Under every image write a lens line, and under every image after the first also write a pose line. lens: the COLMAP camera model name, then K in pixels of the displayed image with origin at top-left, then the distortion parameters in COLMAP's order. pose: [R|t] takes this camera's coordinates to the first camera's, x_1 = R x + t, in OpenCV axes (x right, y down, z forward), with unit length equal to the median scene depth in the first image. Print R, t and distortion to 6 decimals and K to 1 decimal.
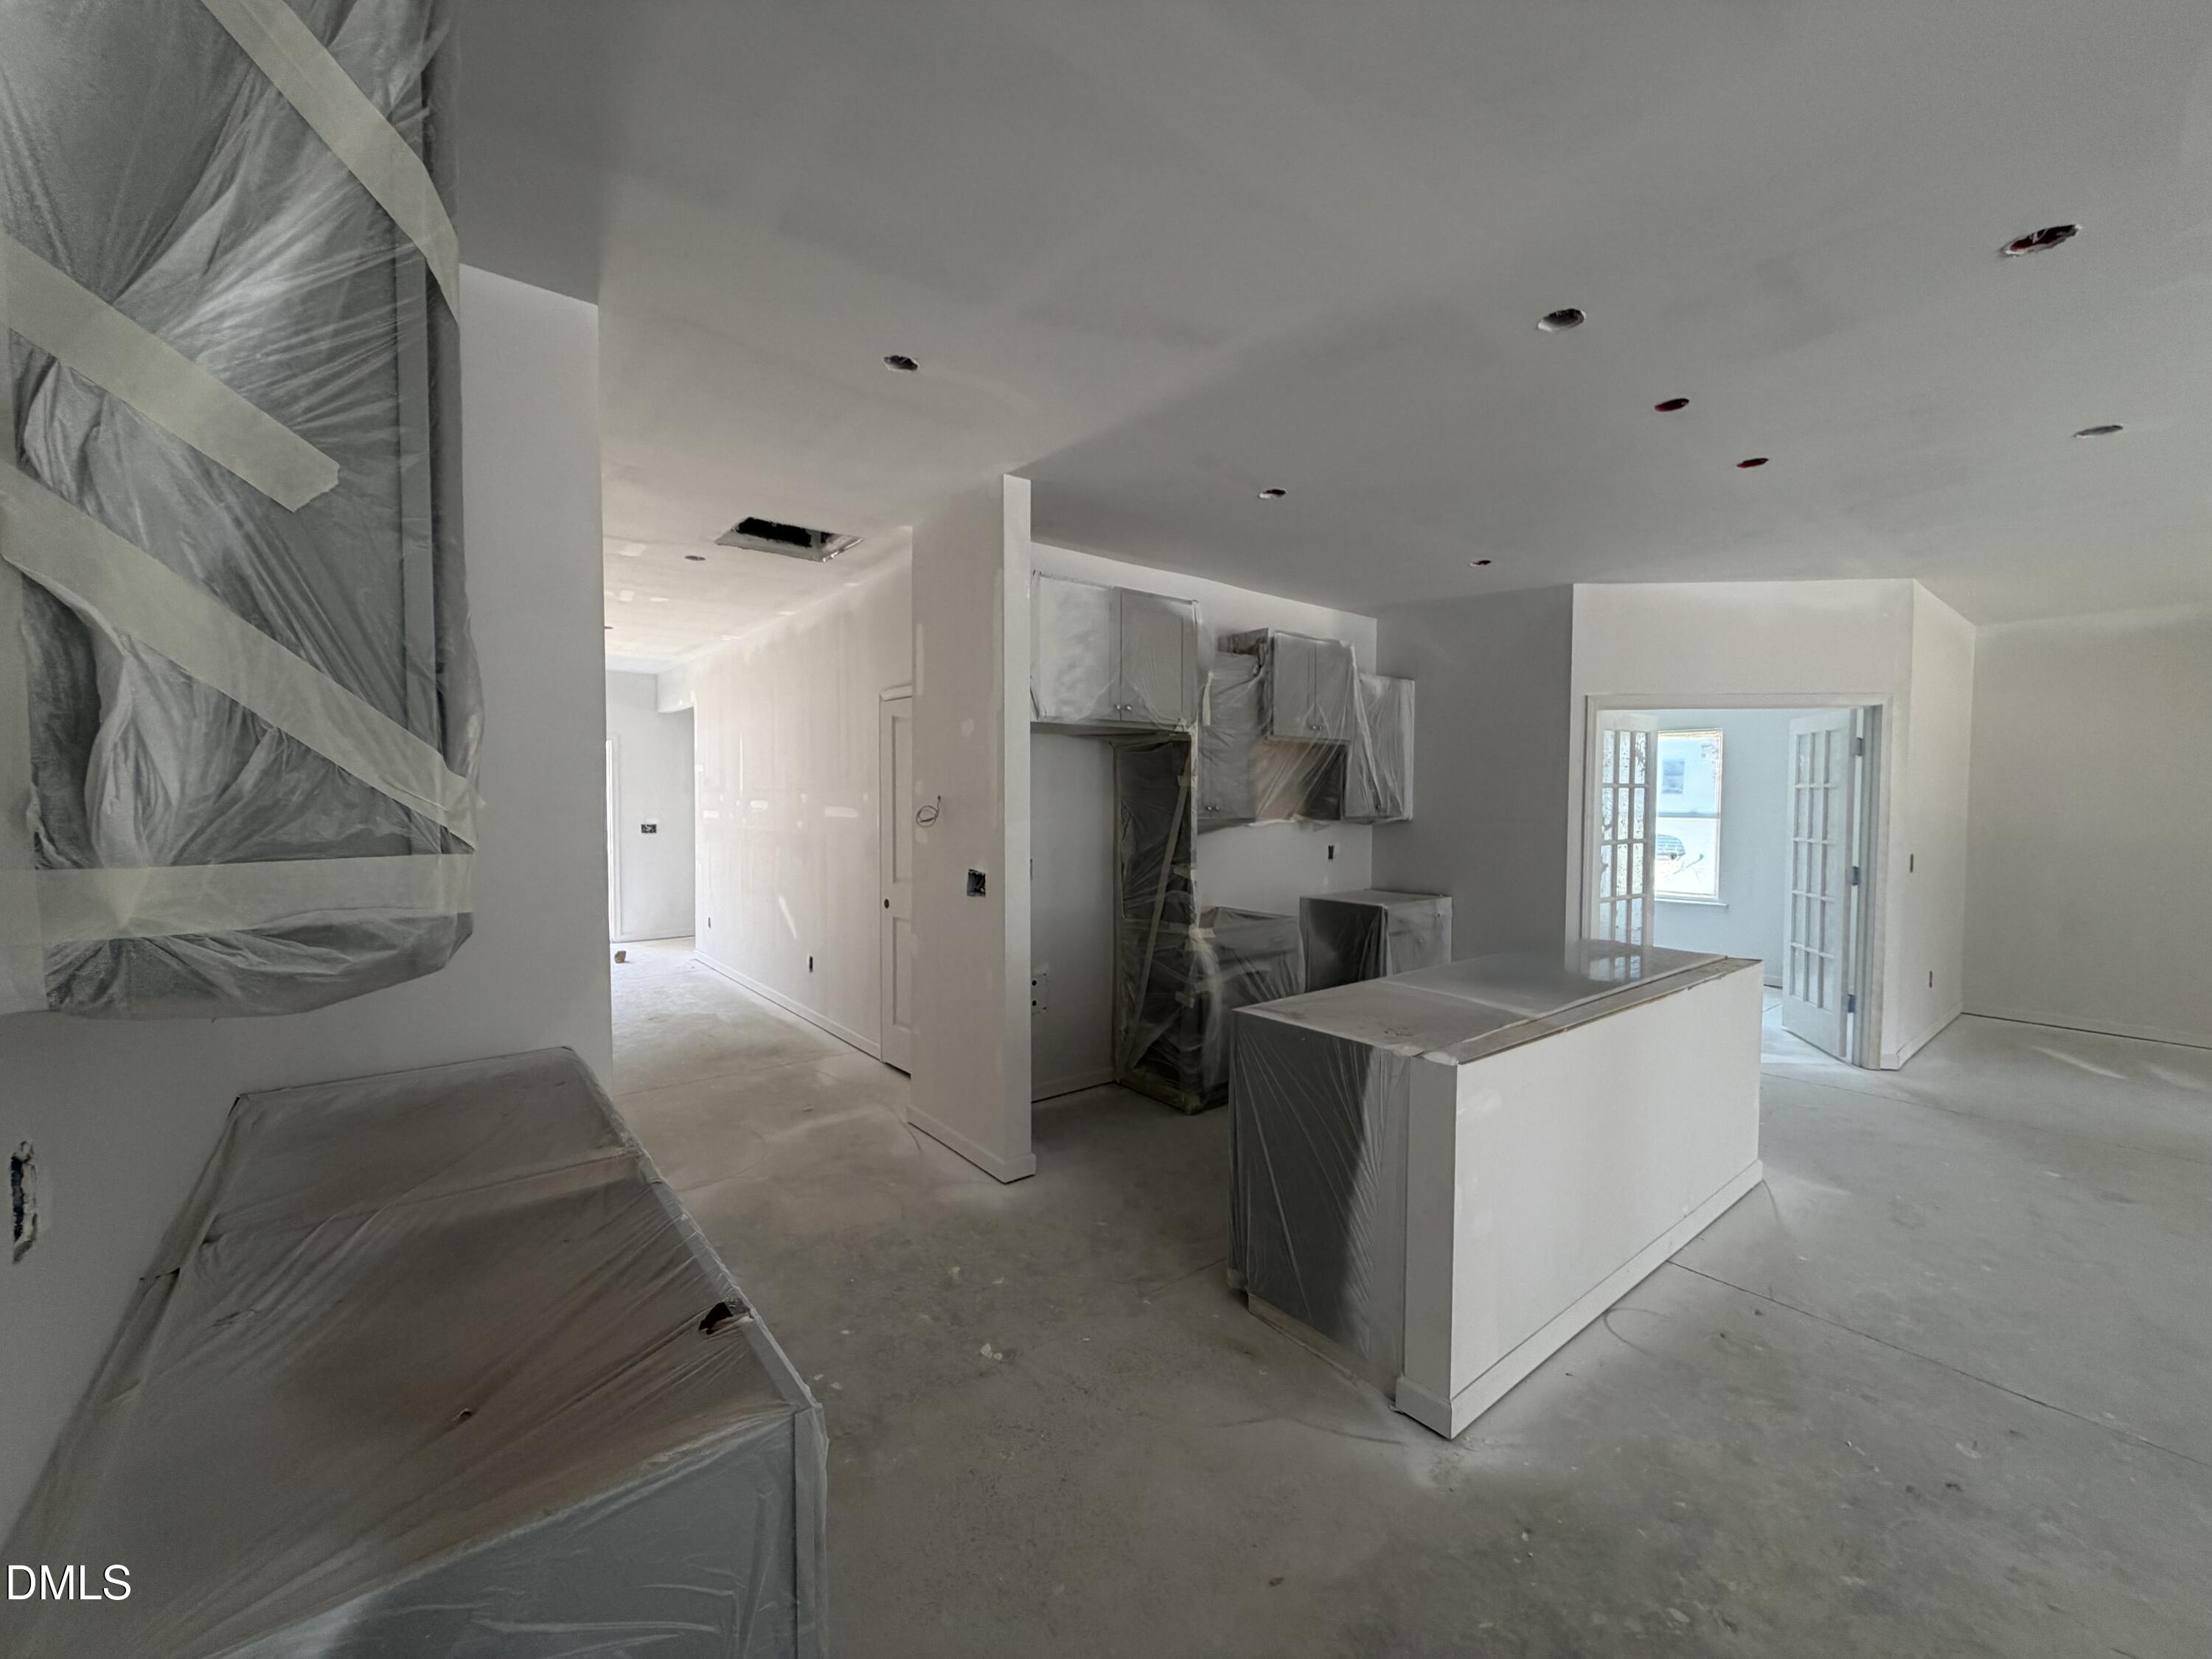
lens RADIAL K [[880.9, 0, 1108.1], [0, 880.9, 826.3], [0, 0, 1]] dist [0.002613, -0.000135]
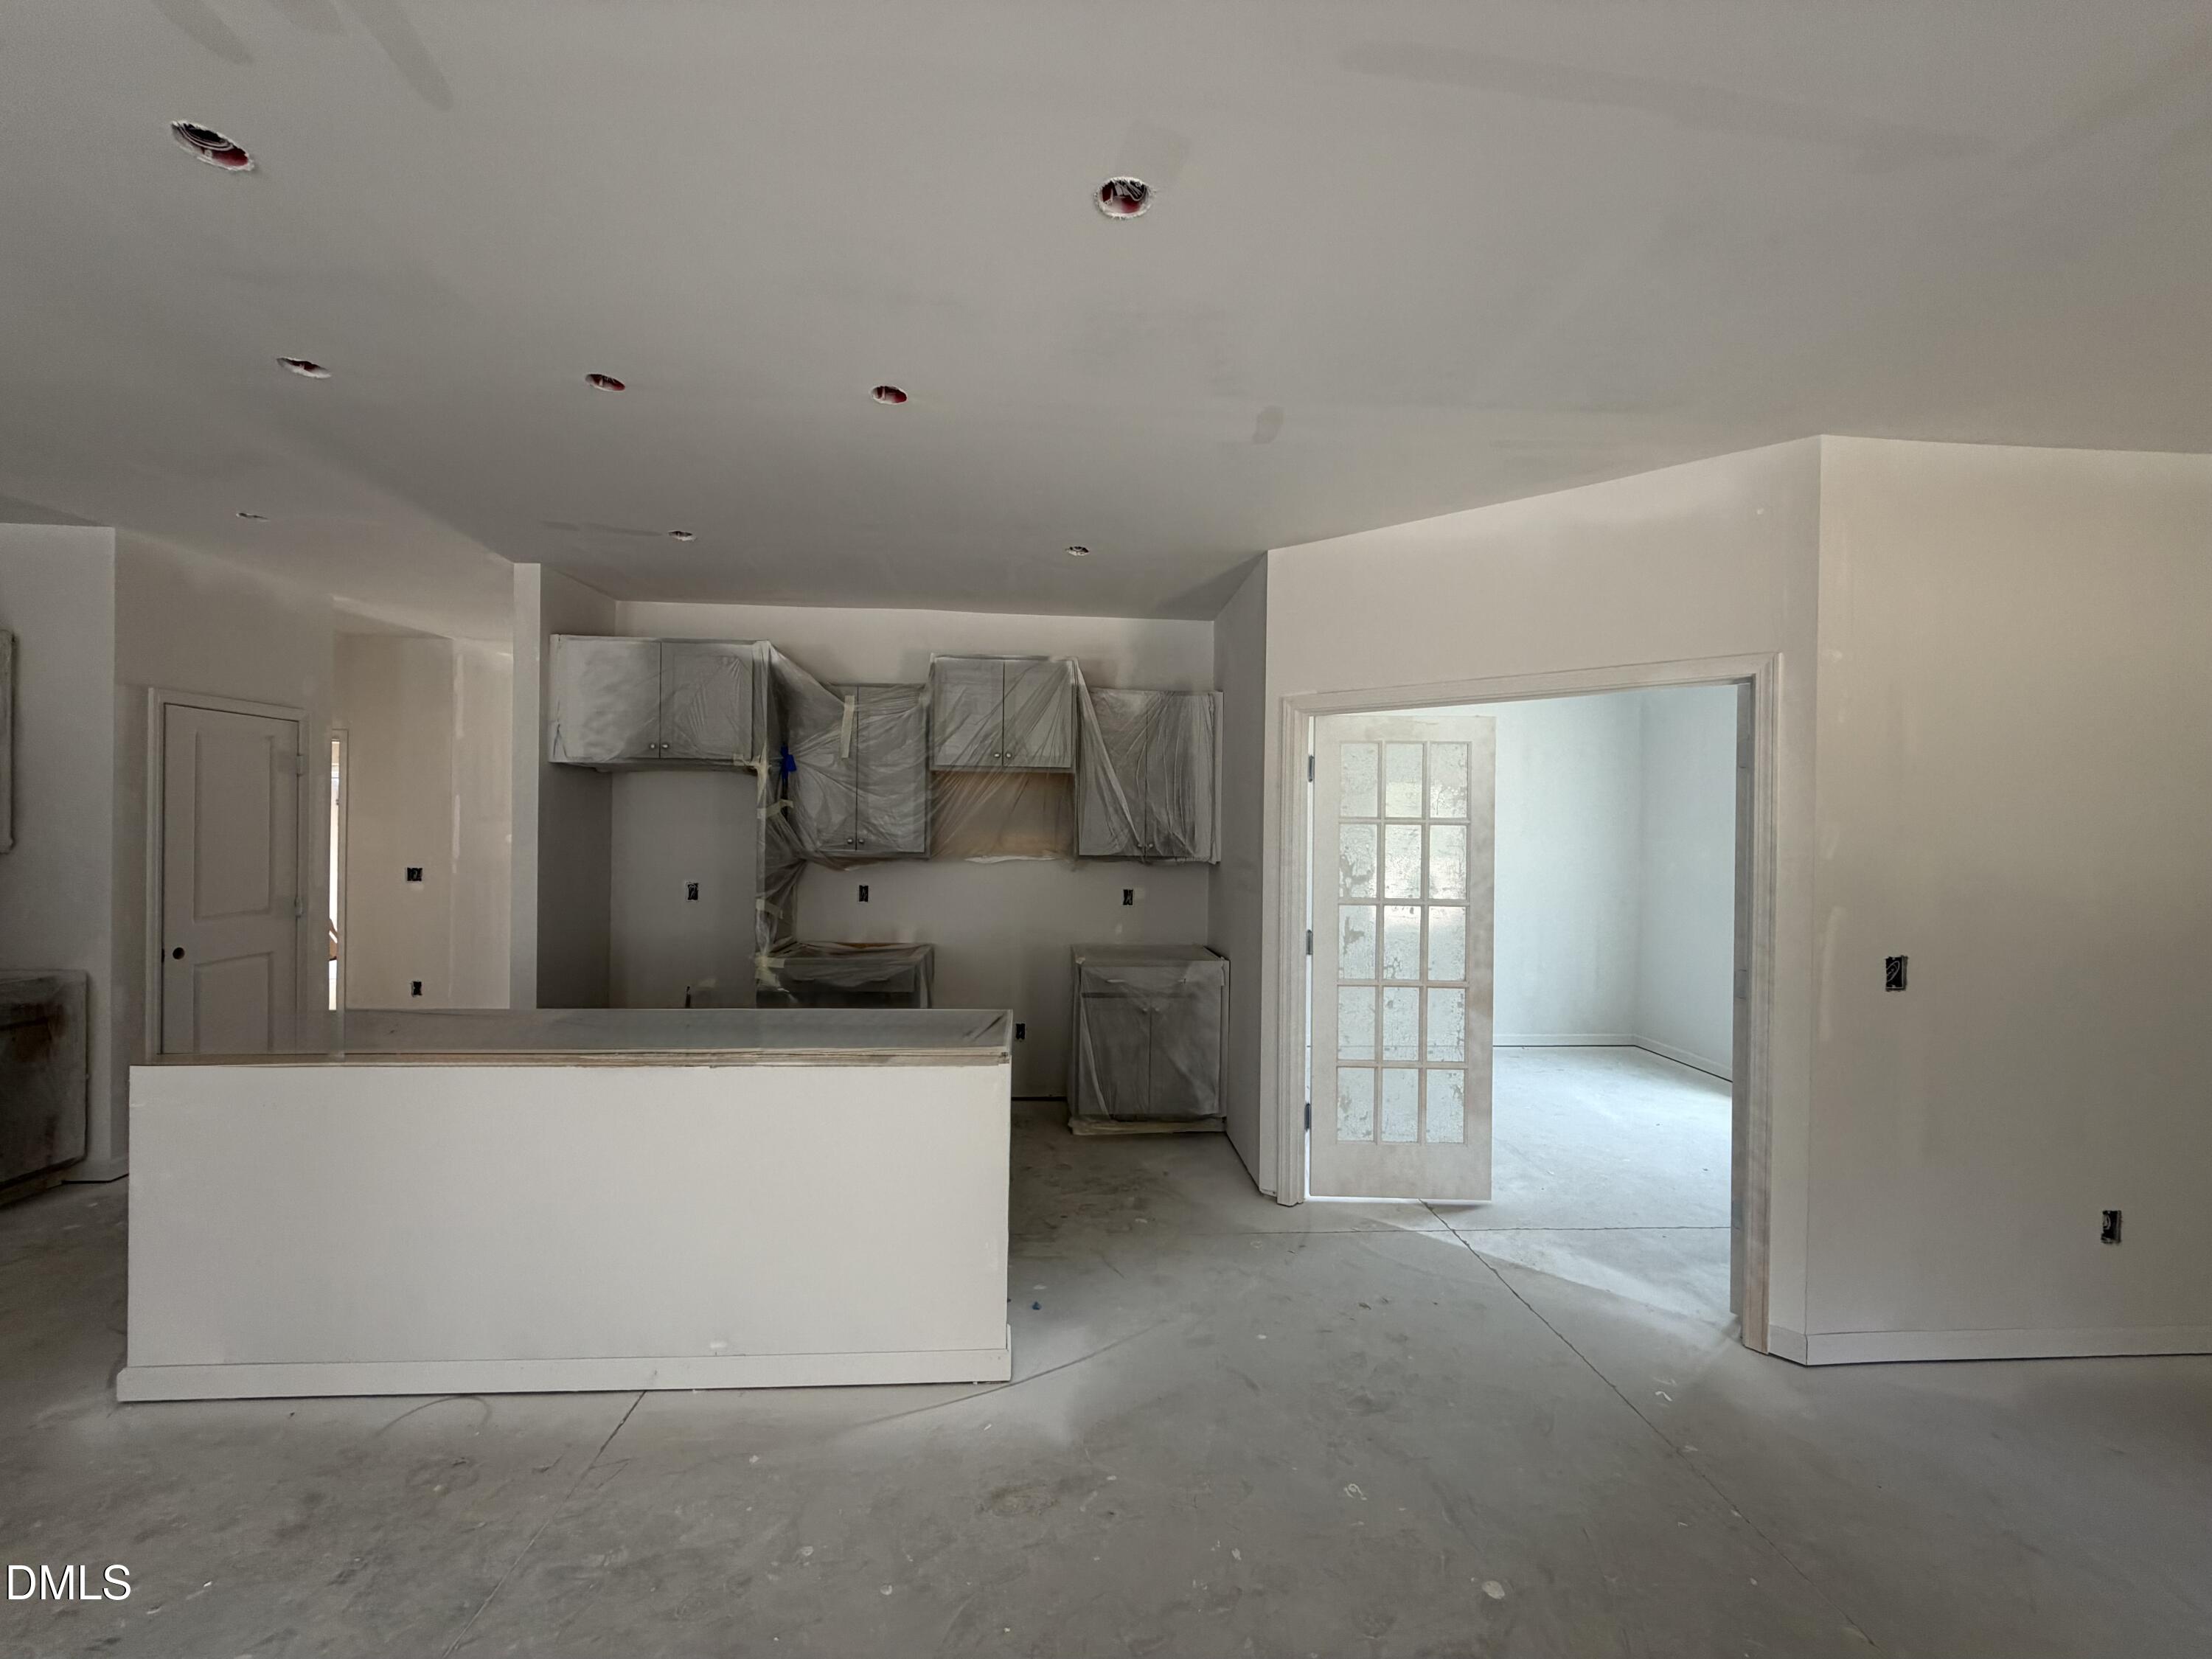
lens RADIAL K [[880.9, 0, 1106.7], [0, 880.9, 833.4], [0, 0, 1]] dist [0.002613, -0.000135]
pose [[0.818729, 0.011803, -0.574059, 1.075888], [-0.031923, 0.999178, -0.024985, -0.015603], [0.573292, 0.038782, 0.818433, 0.408997]]
